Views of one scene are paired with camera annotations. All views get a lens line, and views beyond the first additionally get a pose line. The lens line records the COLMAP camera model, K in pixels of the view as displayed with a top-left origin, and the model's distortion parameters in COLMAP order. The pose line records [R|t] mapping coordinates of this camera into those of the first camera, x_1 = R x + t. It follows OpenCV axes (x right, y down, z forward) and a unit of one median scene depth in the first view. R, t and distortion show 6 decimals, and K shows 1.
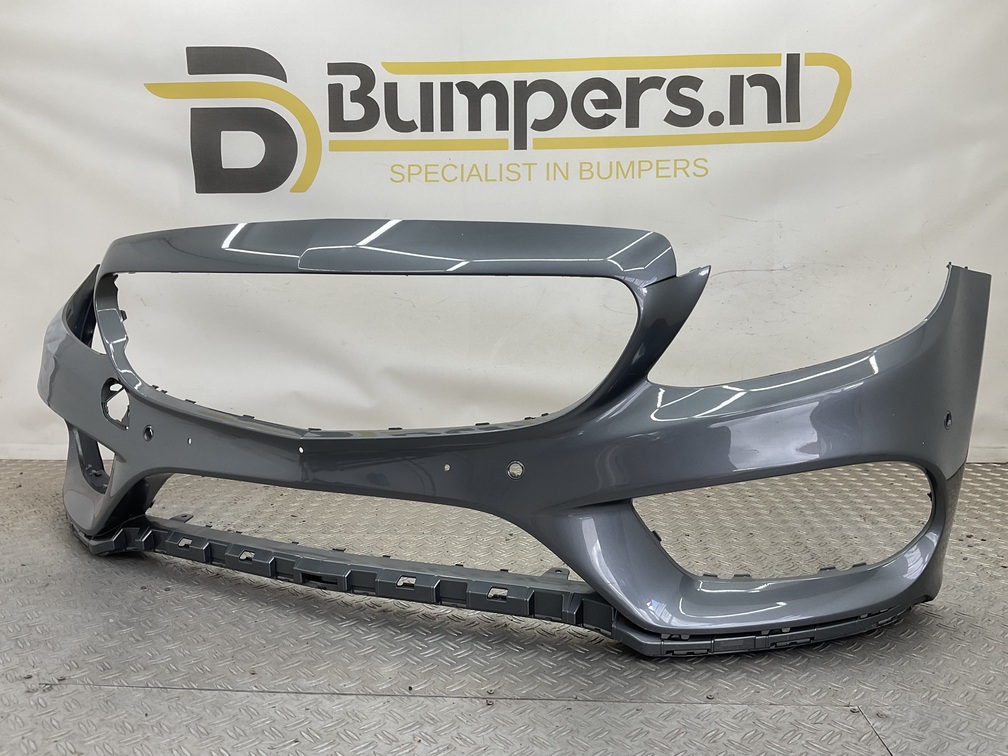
lens RADIAL K [[822.3, 0, 500.9], [0, 822.3, 380.6], [0, 0, 1]] dist [0.063051, -0.112055]
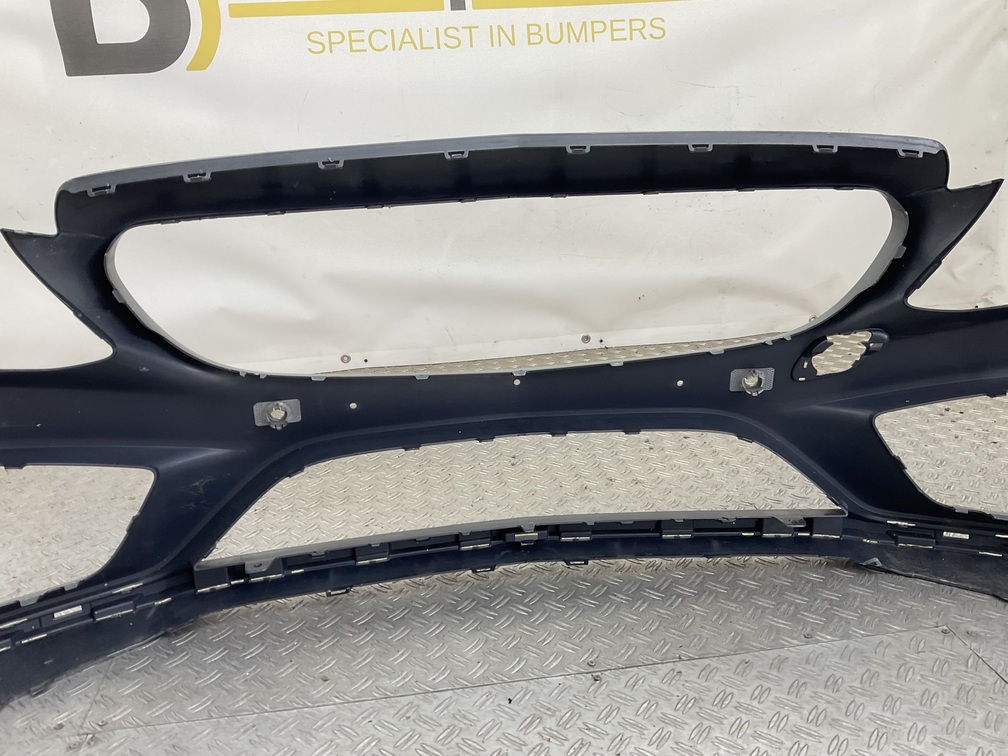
lens RADIAL K [[822.3, 0, 502.3], [0, 822.3, 382.2], [0, 0, 1]] dist [0.063051, -0.112055]
pose [[0.980485, -0.097946, 0.170457, -0.119575], [0.063789, 0.978644, 0.195416, -0.064983], [-0.185957, -0.180729, 0.965794, 0.079549]]
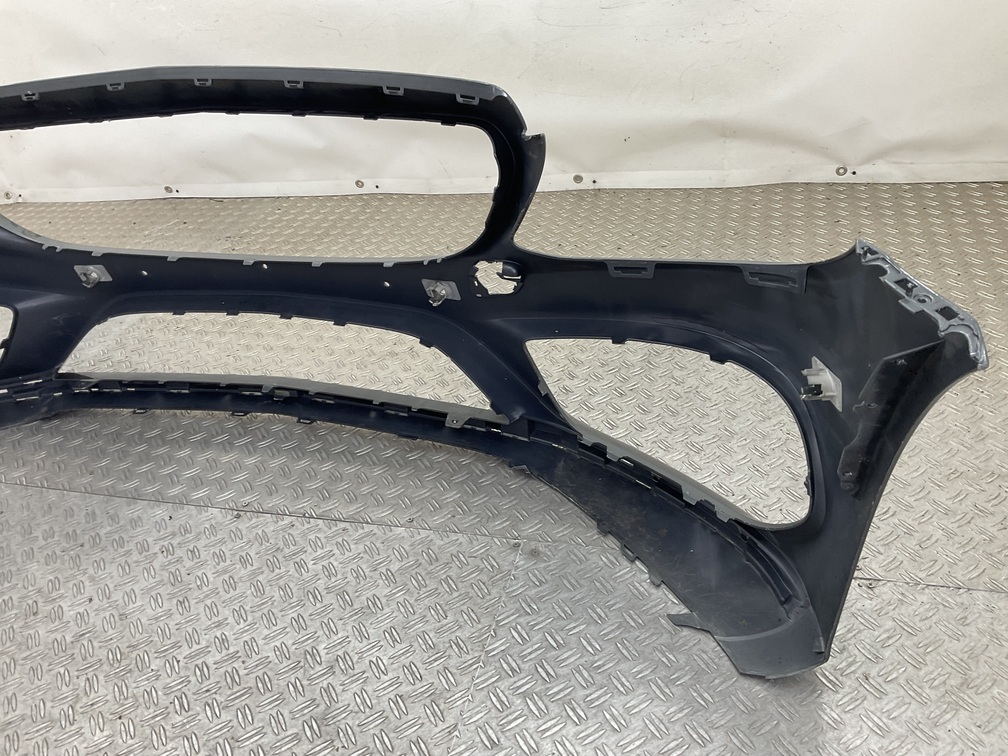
lens RADIAL K [[822.3, 0, 501.5], [0, 822.3, 381.0], [0, 0, 1]] dist [0.063051, -0.112055]
pose [[0.968359, 0.022063, -0.248586, 0.323150], [0.093322, 0.891809, 0.442683, -0.144300], [0.231458, -0.451874, 0.861532, 0.058128]]
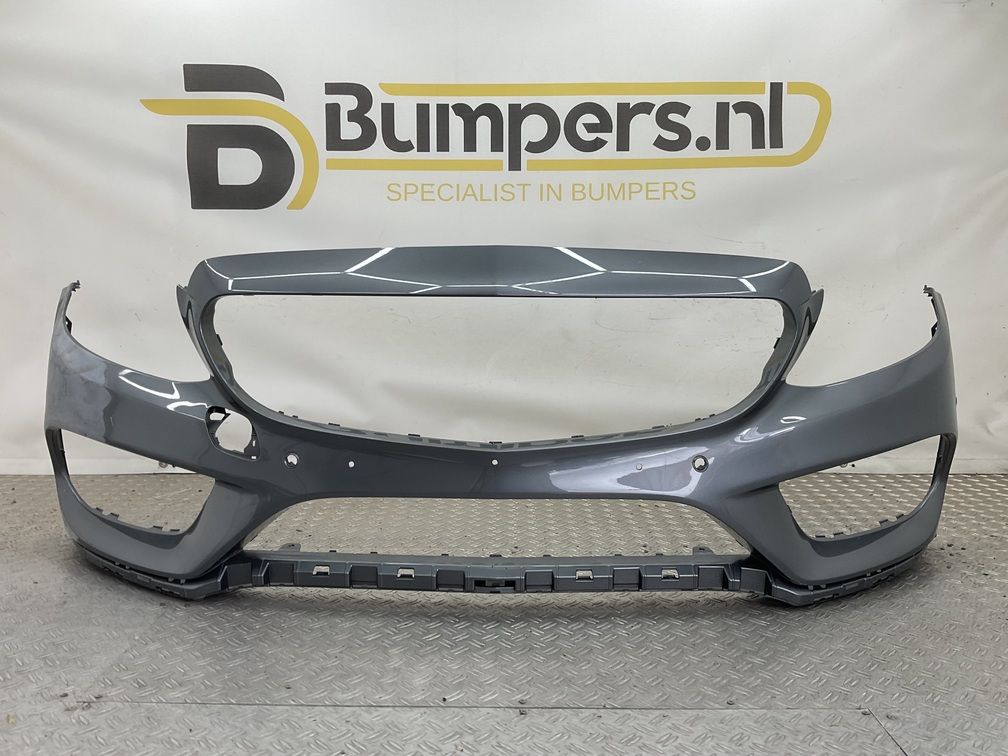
lens RADIAL K [[822.3, 0, 500.1], [0, 822.3, 379.4], [0, 0, 1]] dist [0.063051, -0.112055]
pose [[0.998790, 0.001143, 0.049167, -0.045301], [-0.000620, 0.999943, -0.010645, -0.009106], [-0.049176, 0.010601, 0.998734, -0.021757]]
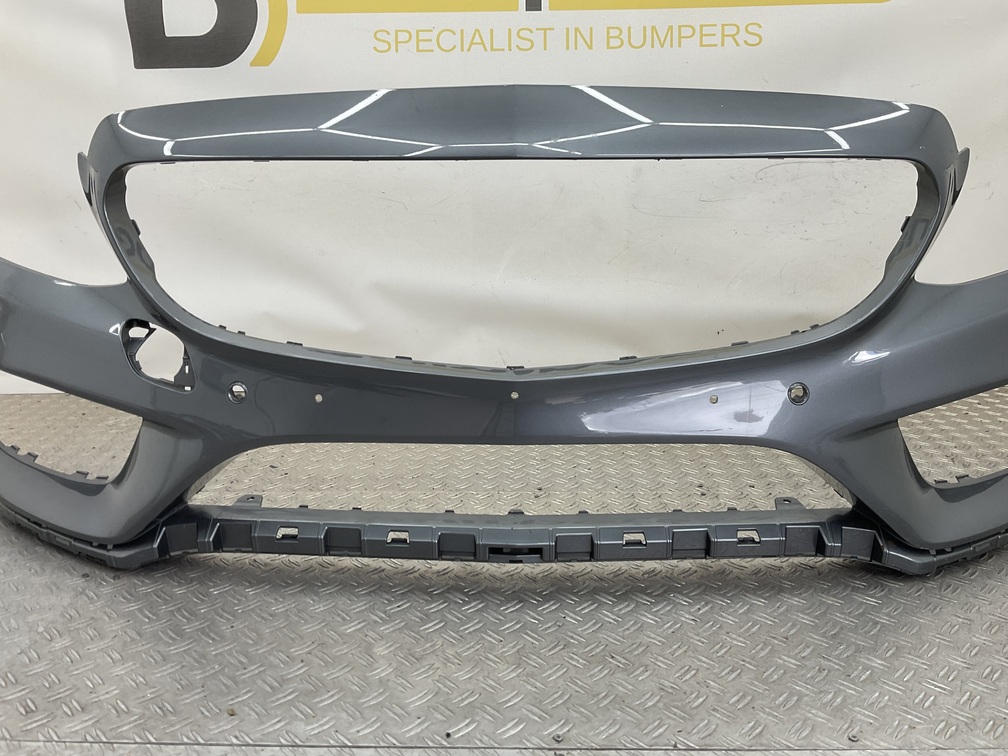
lens RADIAL K [[822.3, 0, 502.5], [0, 822.3, 382.5], [0, 0, 1]] dist [0.063051, -0.112055]
pose [[0.999261, -0.012618, 0.036315, -0.041712], [0.008277, 0.993063, 0.117292, -0.012599], [-0.037543, -0.116904, 0.992433, 0.151127]]
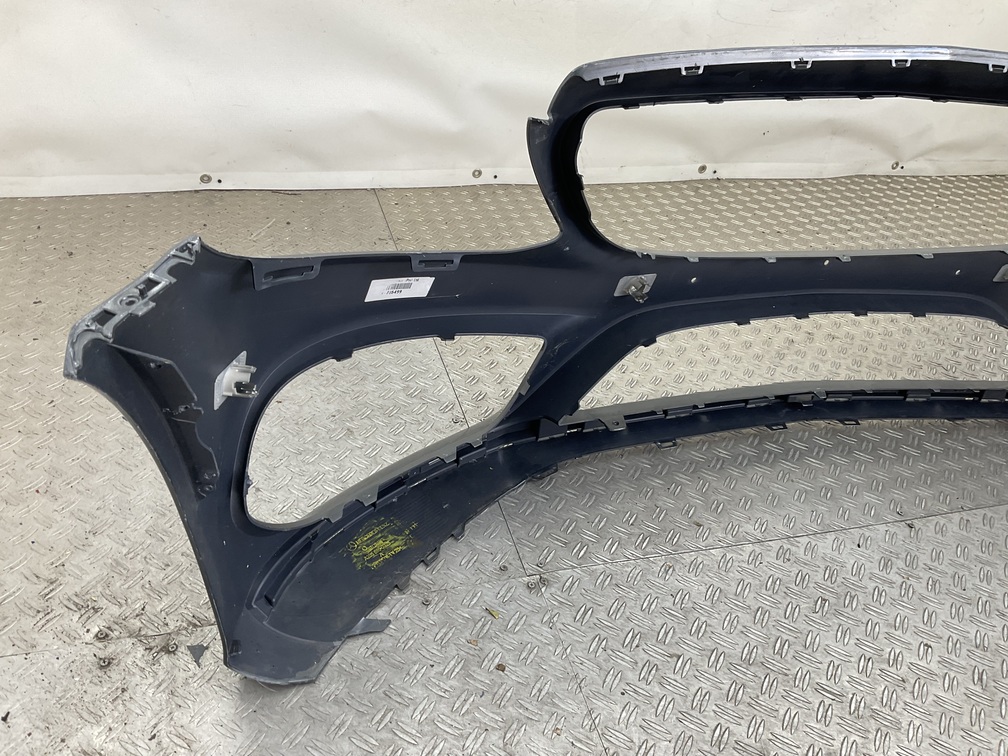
lens RADIAL K [[822.3, 0, 500.5], [0, 822.3, 383.0], [0, 0, 1]] dist [0.063051, -0.112055]
pose [[0.941592, -0.110954, 0.317953, -0.439554], [-0.053998, 0.882202, 0.467766, -0.148005], [-0.332399, -0.457613, 0.824682, 0.152581]]
